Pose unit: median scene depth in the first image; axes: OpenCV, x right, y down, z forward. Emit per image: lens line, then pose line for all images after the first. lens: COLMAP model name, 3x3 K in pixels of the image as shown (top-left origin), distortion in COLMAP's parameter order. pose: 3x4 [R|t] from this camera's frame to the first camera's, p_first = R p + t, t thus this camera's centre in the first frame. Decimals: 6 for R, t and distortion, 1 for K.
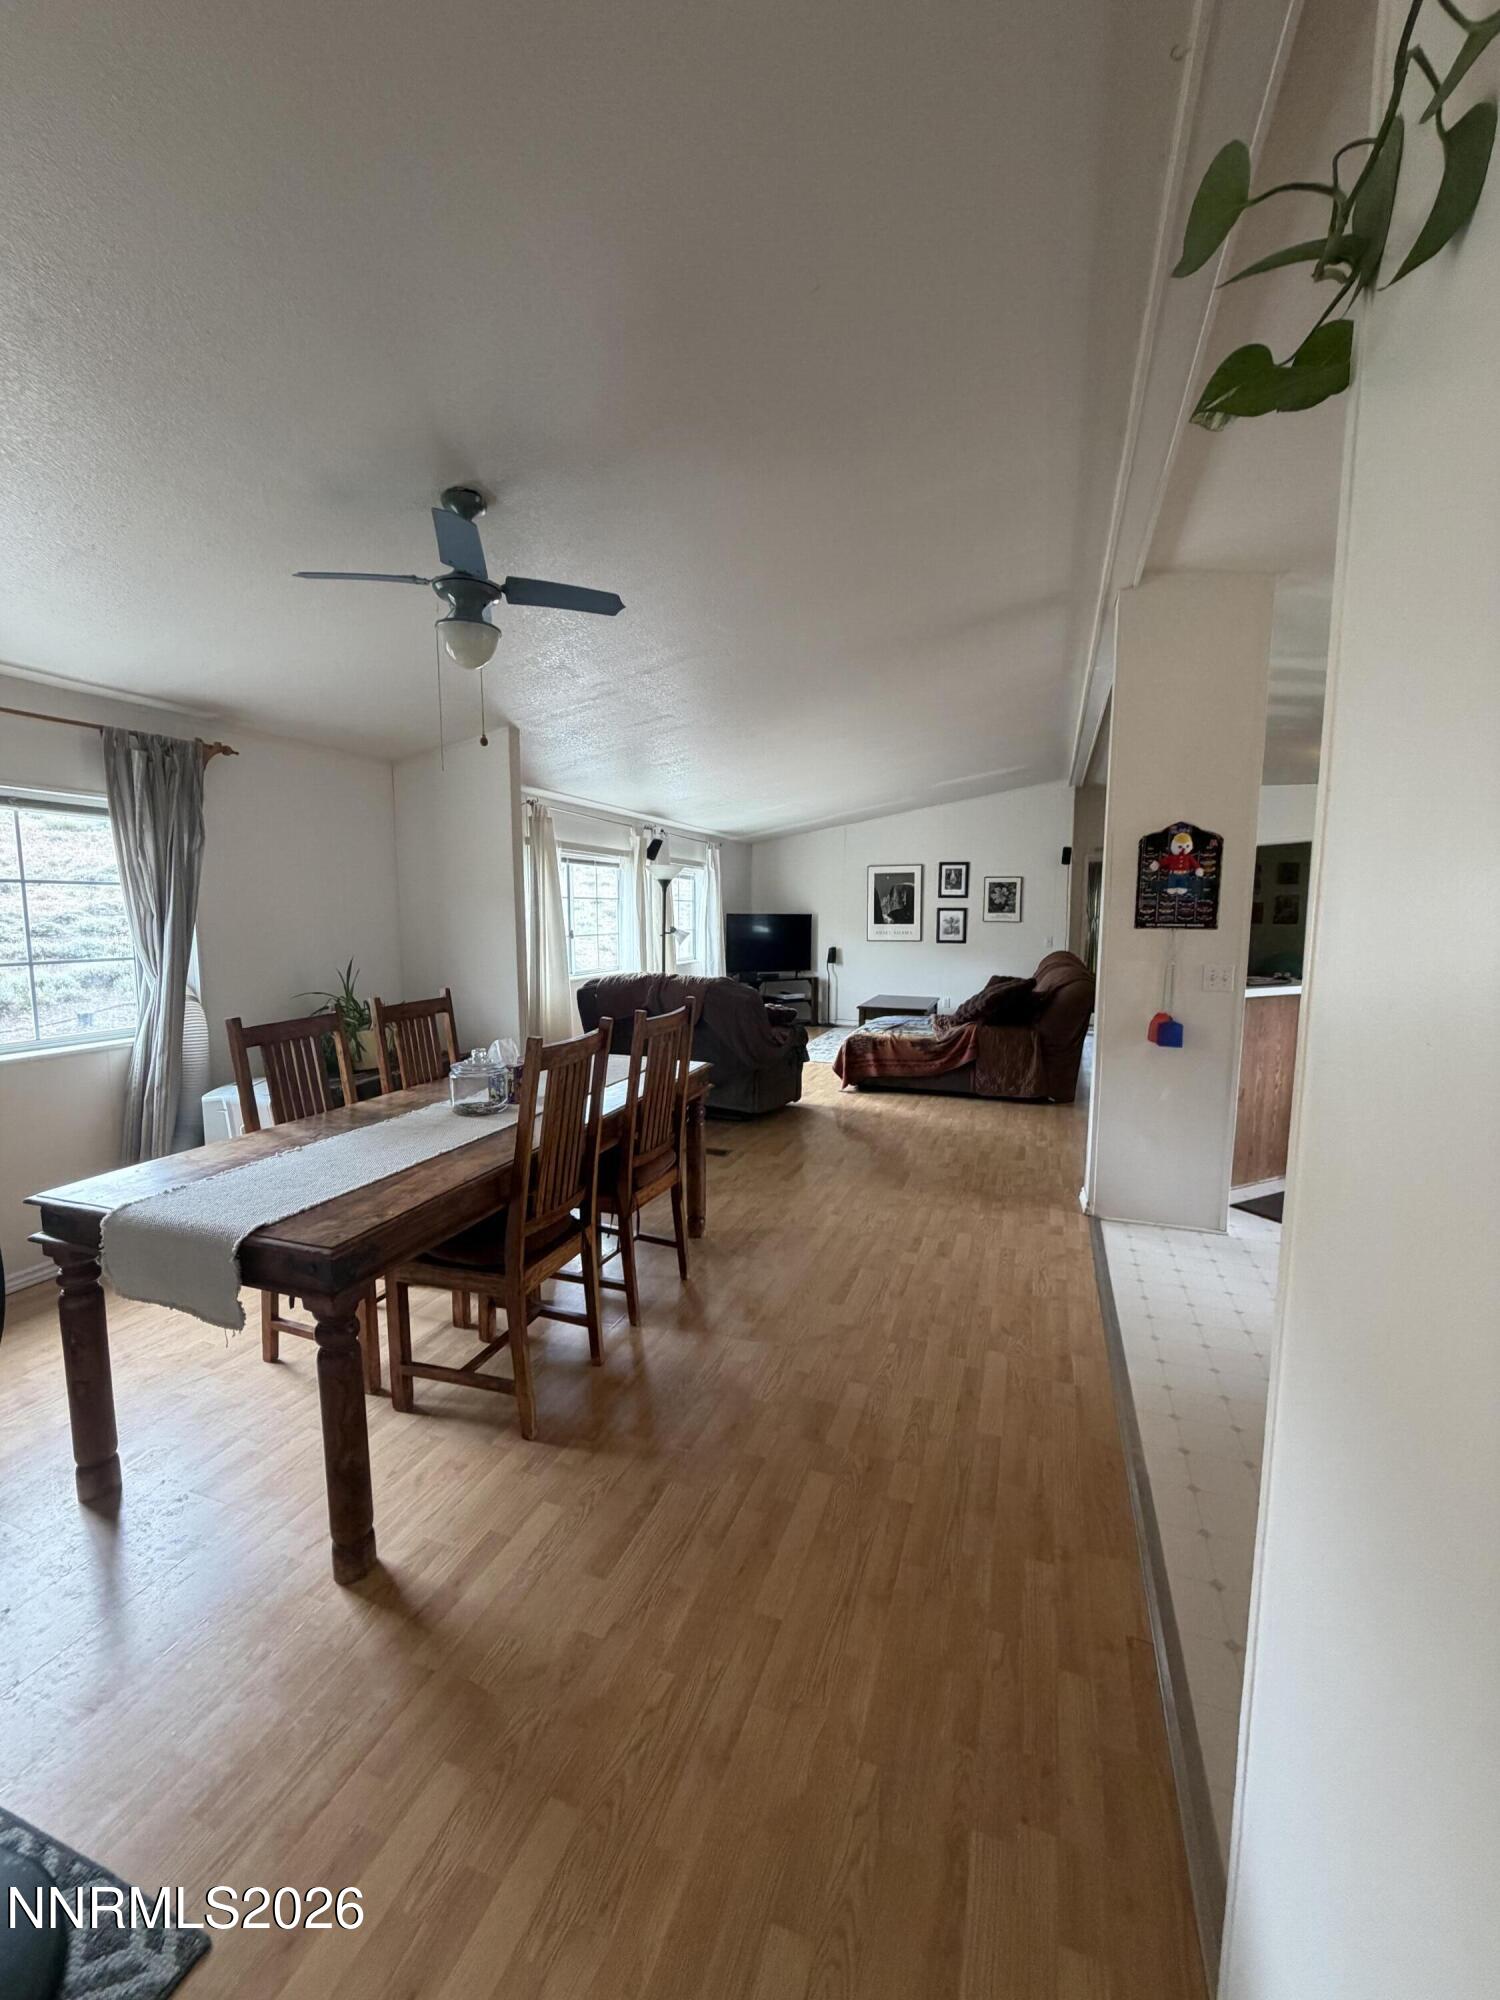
lens RADIAL K [[795.8, 0, 751.1], [0, 795.8, 996.8], [0, 0, 1]] dist [-0.001064, -0.000044]
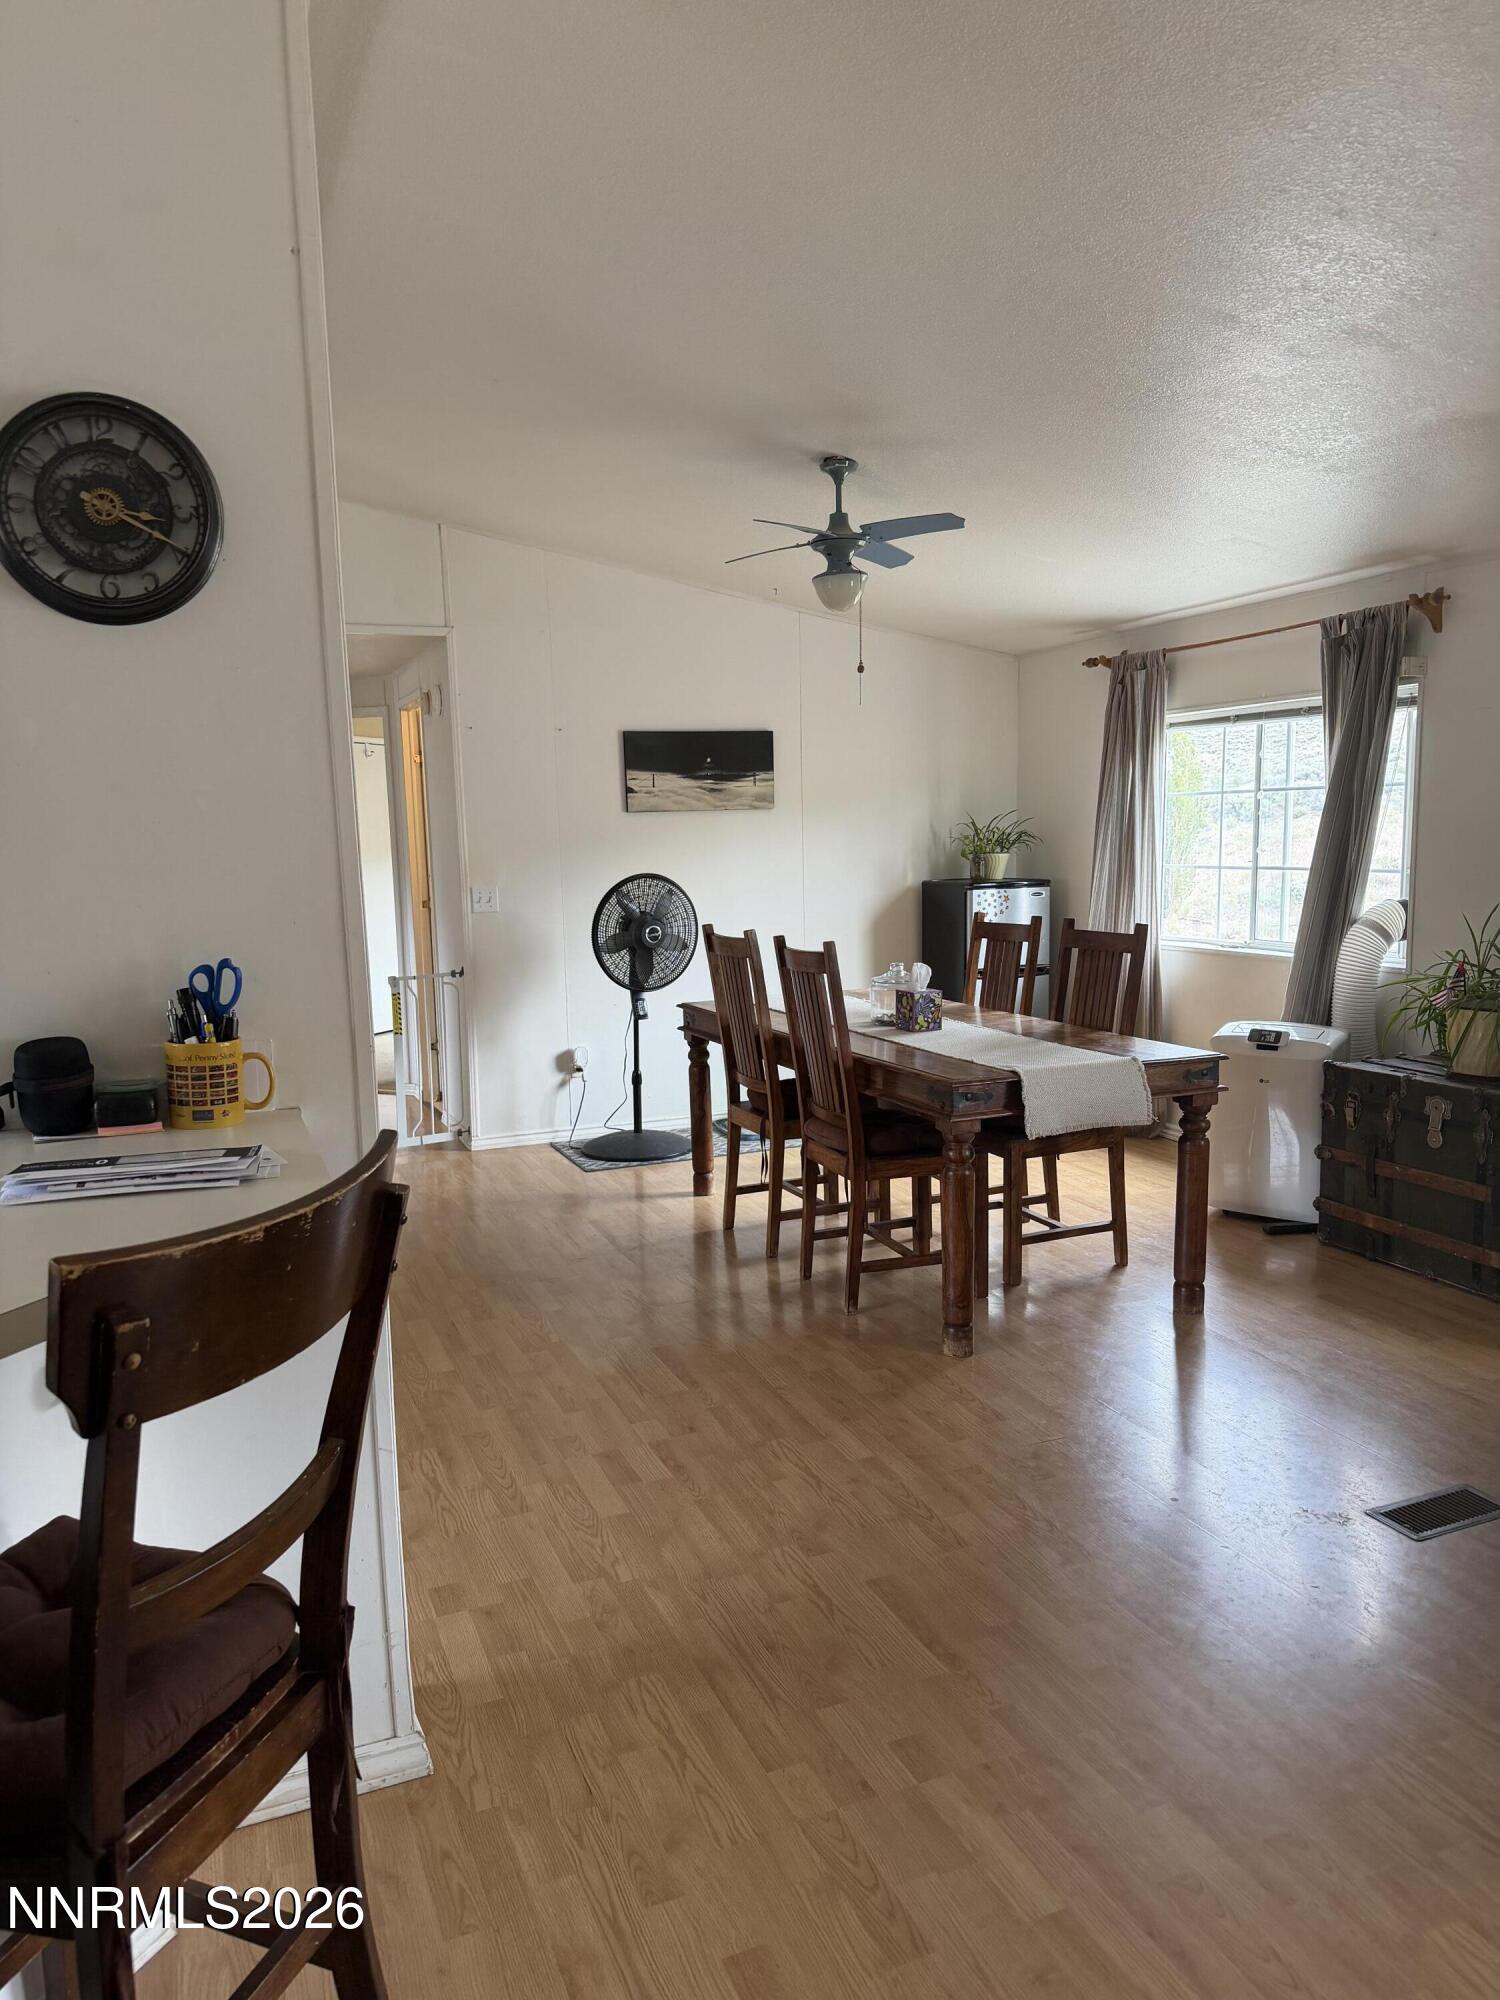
lens RADIAL K [[1402.1, 0, 755.5], [0, 1402.1, 1006.5], [0, 0, 1]] dist [0.089229, -0.097042]
pose [[-0.733296, 0.099505, -0.672589, 0.773682], [-0.052641, 0.977954, 0.202075, -0.179652], [0.677869, 0.183586, -0.711892, 1.662658]]
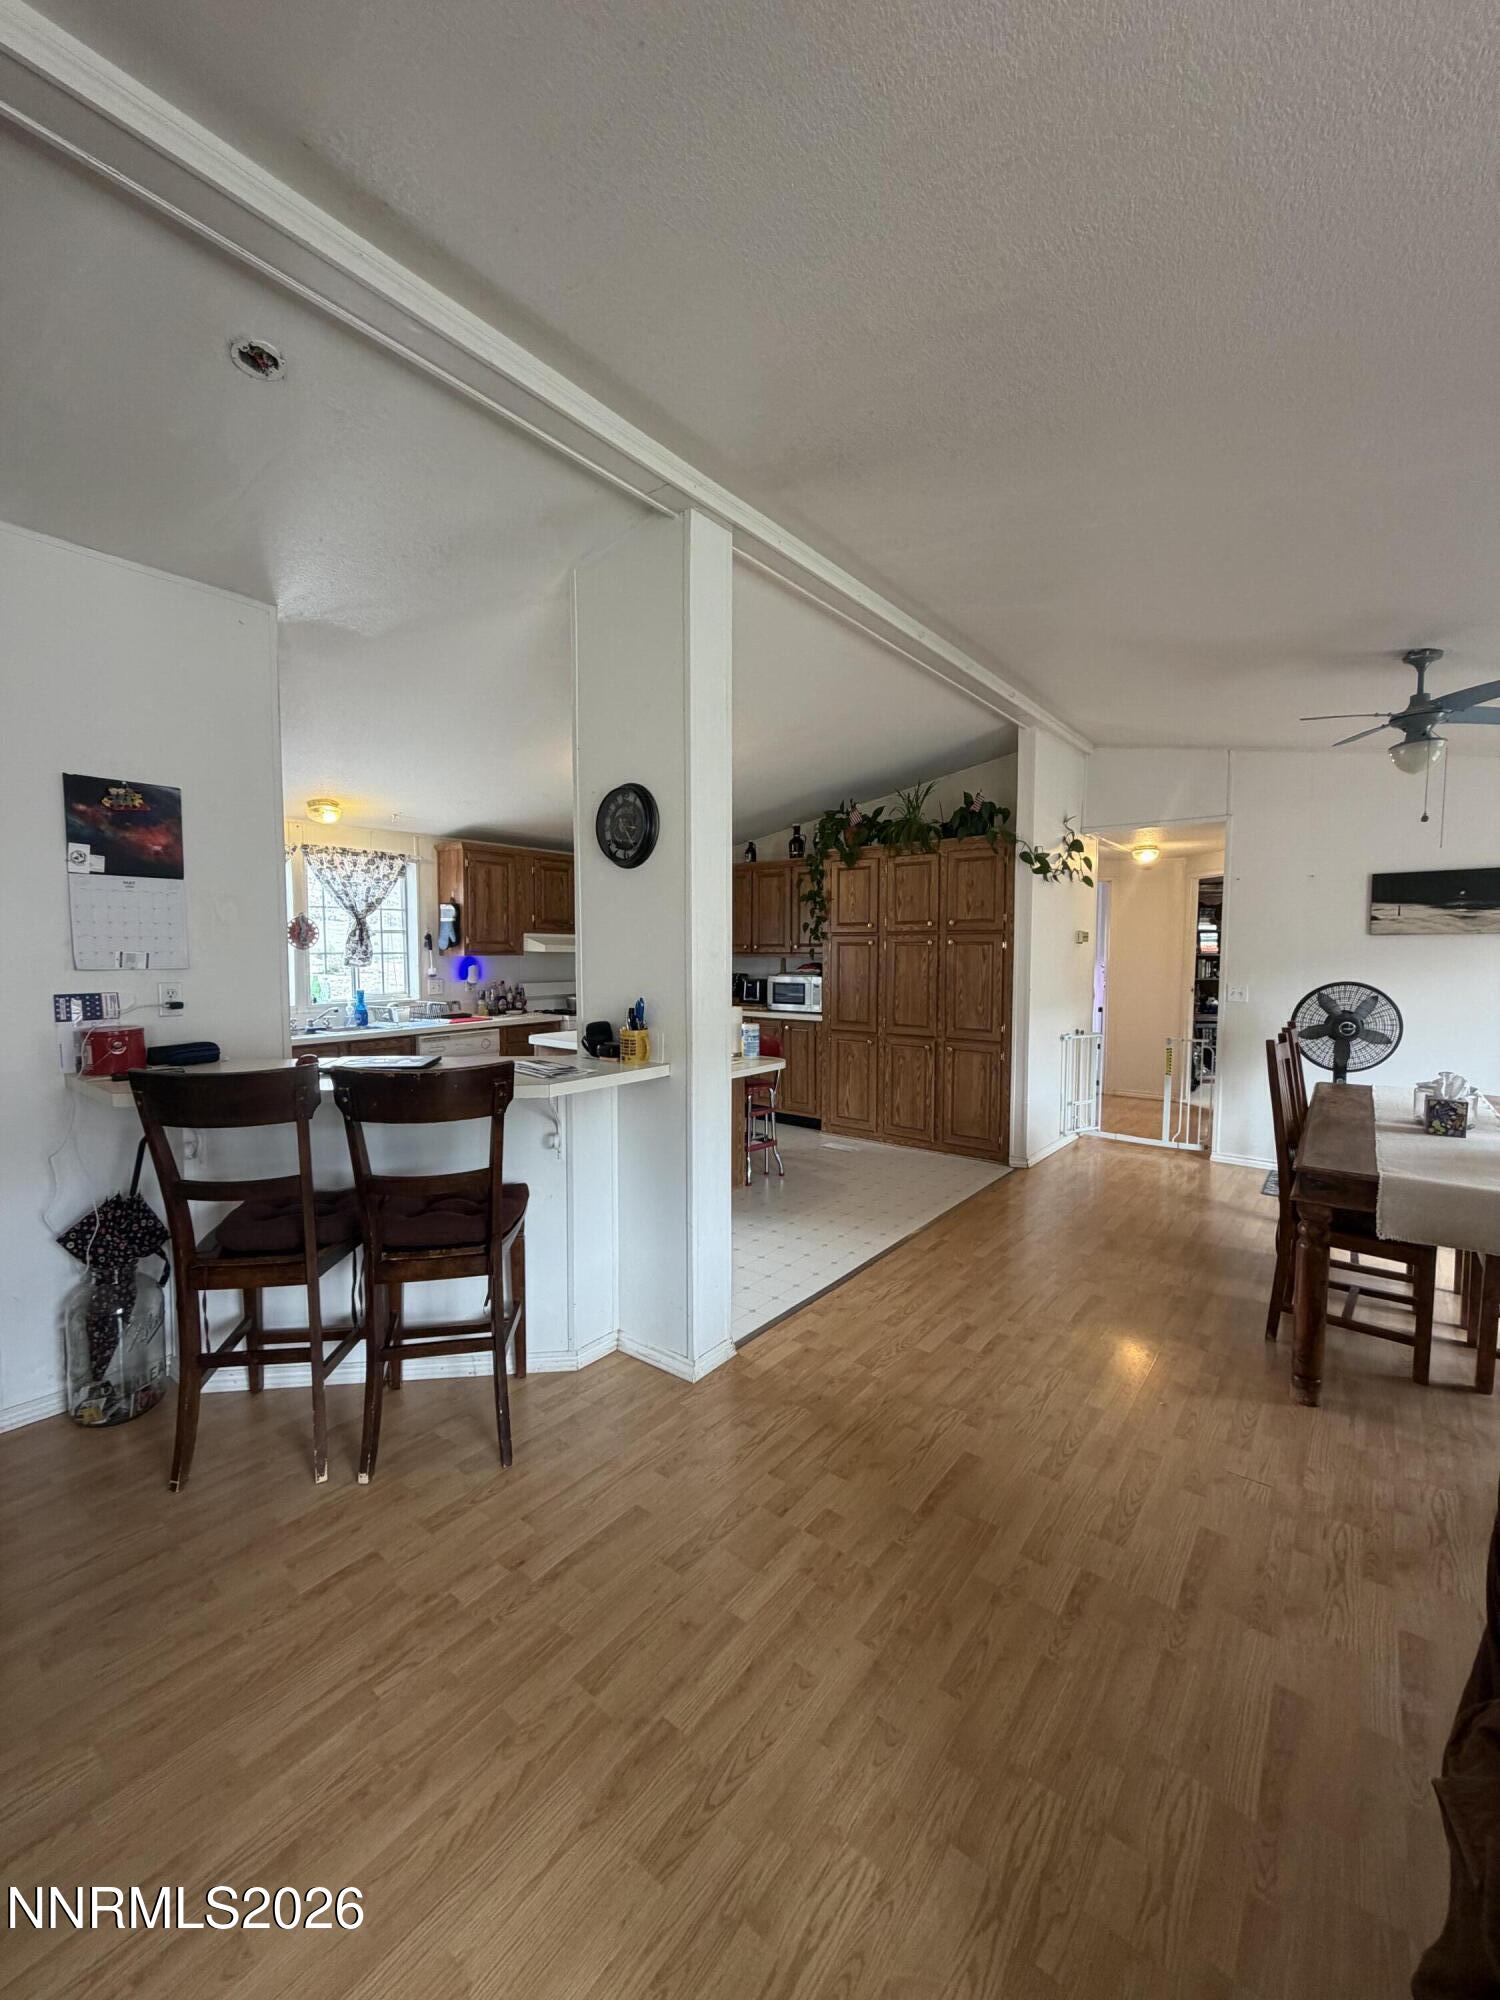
lens RADIAL K [[795.8, 0, 751.1], [0, 795.8, 996.8], [0, 0, 1]] dist [-0.001064, -0.000044]
pose [[-0.950464, -0.023655, 0.309934, 0.199074], [0.029431, 0.985772, 0.165491, -0.200562], [-0.309439, 0.166415, -0.936244, 1.814860]]
